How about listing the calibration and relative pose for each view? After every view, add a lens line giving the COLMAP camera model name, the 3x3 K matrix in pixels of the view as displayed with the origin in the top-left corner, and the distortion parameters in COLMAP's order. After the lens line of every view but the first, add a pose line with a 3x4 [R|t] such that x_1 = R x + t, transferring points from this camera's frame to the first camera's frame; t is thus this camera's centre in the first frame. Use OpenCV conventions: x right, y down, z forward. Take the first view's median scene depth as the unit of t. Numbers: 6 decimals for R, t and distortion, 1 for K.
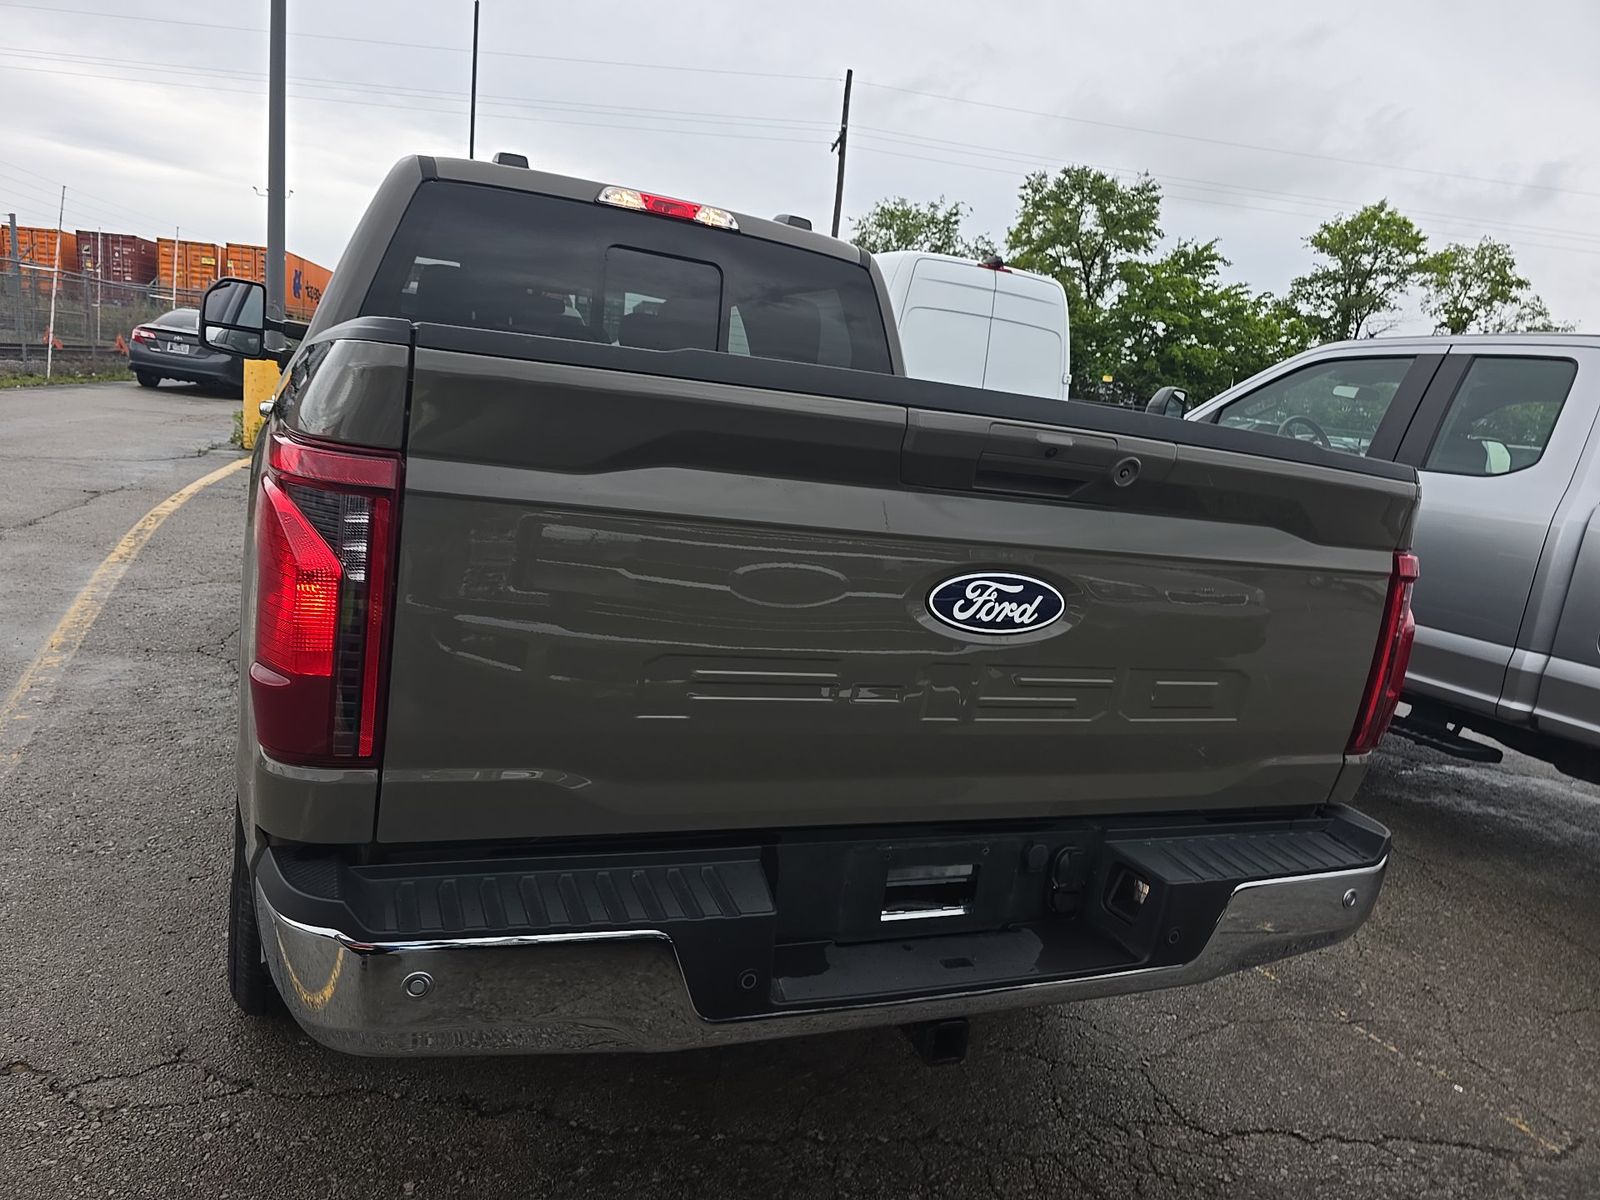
lens RADIAL K [[1079.9, 0, 800.0], [0, 1079.9, 600.0], [0, 0, 1]] dist [0.073904, -0.058670]
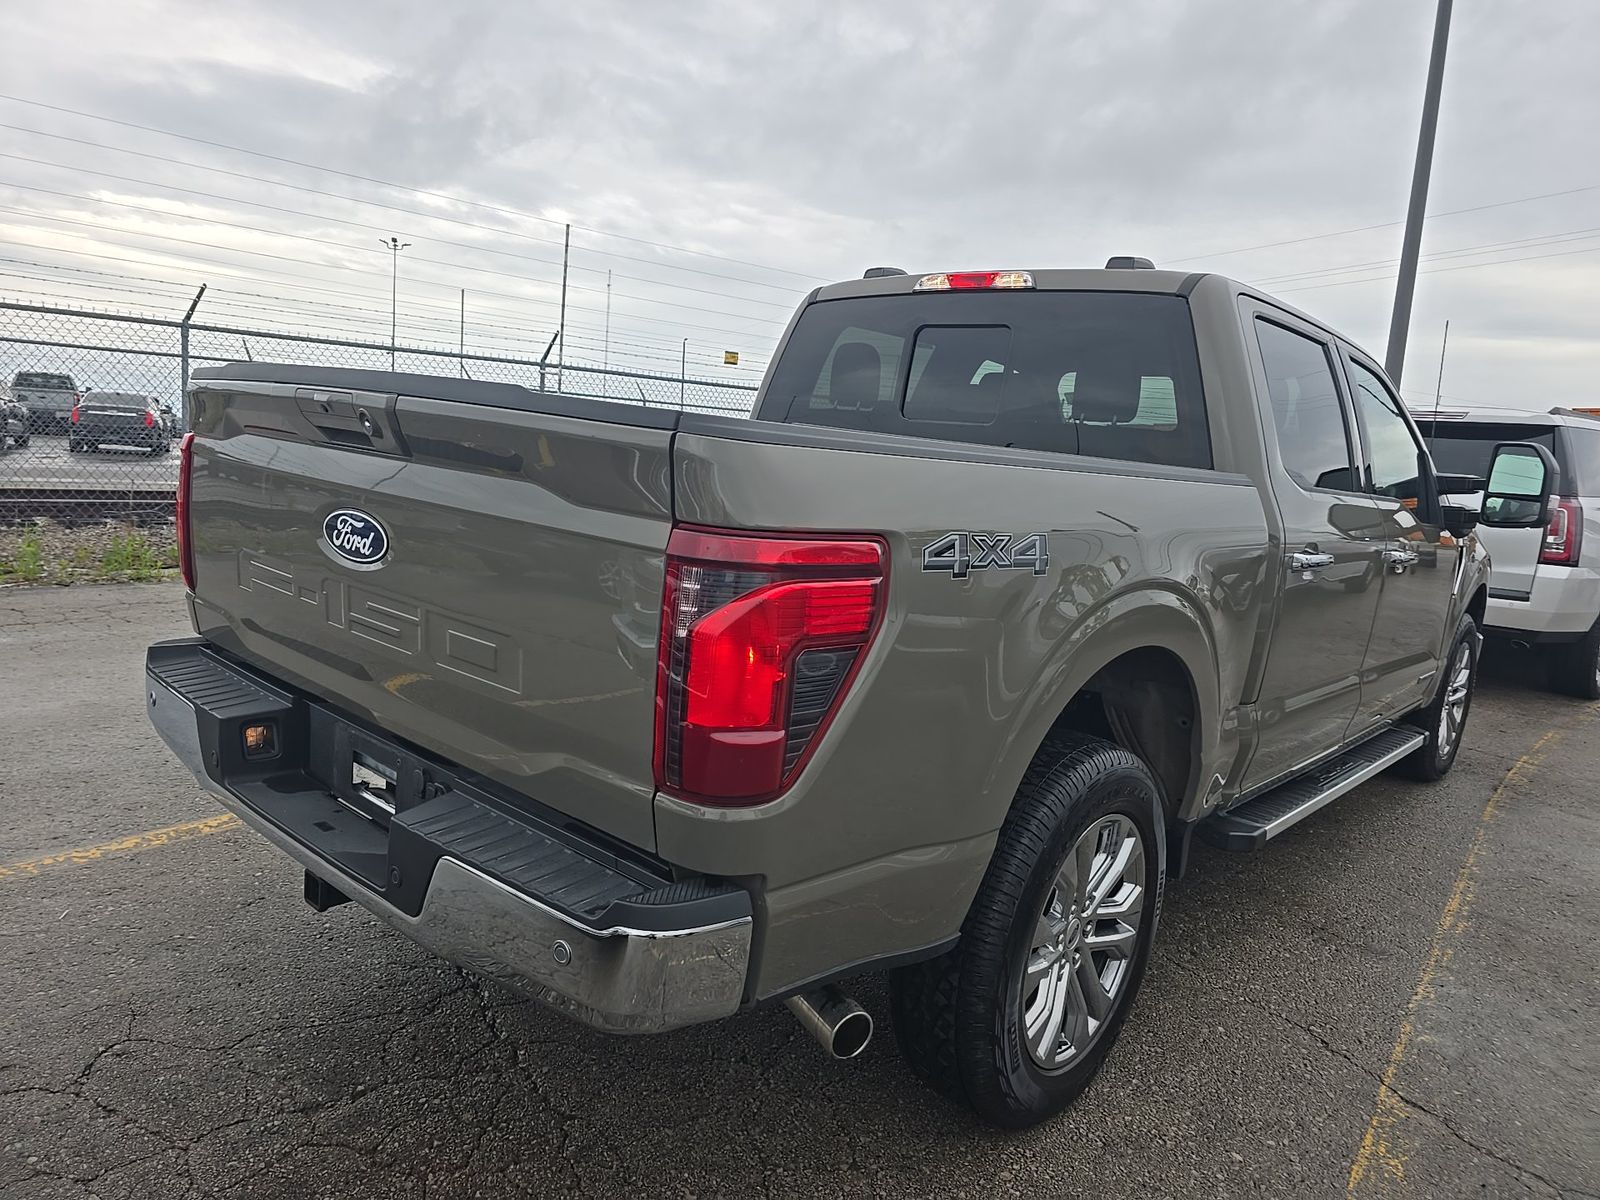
lens RADIAL K [[1079.9, 0, 800.0], [0, 1079.9, 600.0], [0, 0, 1]] dist [0.073904, -0.058670]
pose [[0.412984, 0.047132, -0.909518, 0.076282], [-0.193985, 0.980296, -0.037283, 0.001133], [0.889839, 0.191830, 0.413990, 0.046971]]
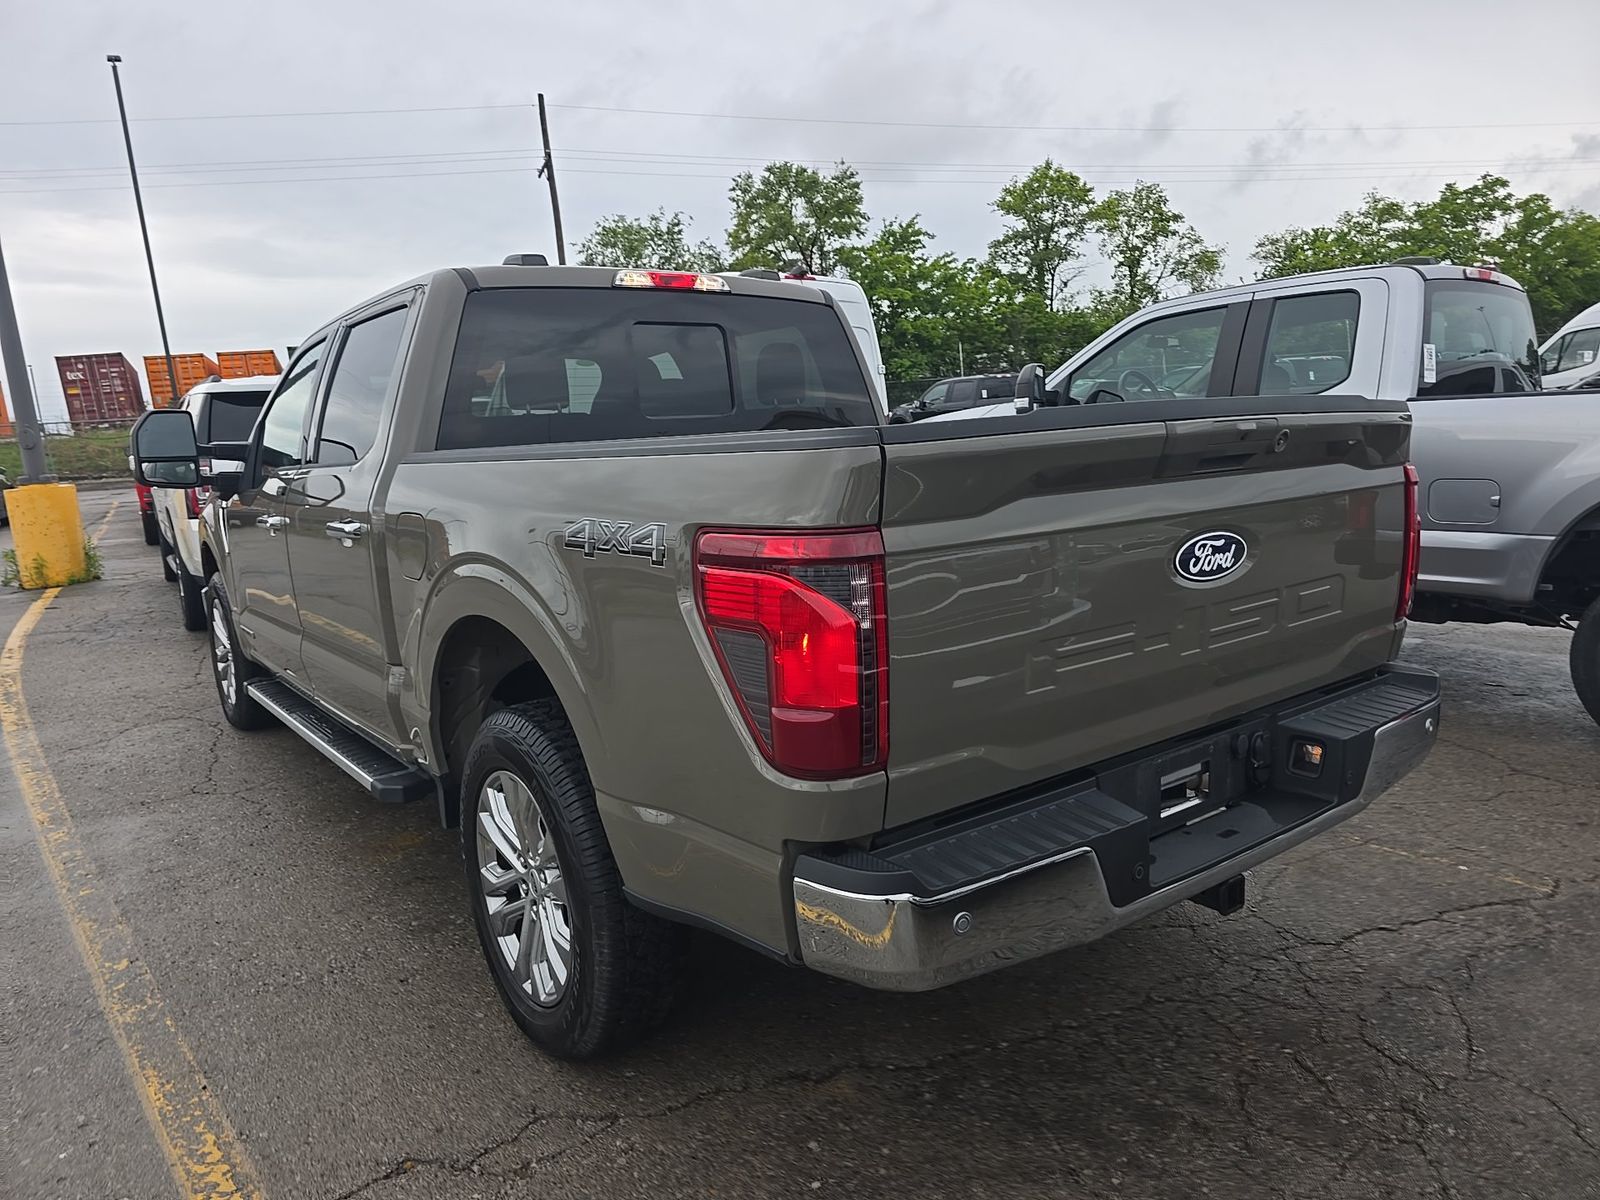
lens RADIAL K [[1089.8, 0, 792.1], [0, 1089.8, 601.9], [0, 0, 1]] dist [0.082997, -0.067334]
pose [[0.957637, -0.205418, 0.201829, -0.028879], [0.206768, 0.978281, 0.014608, -0.003307], [-0.200446, 0.027743, 0.979312, -0.009998]]
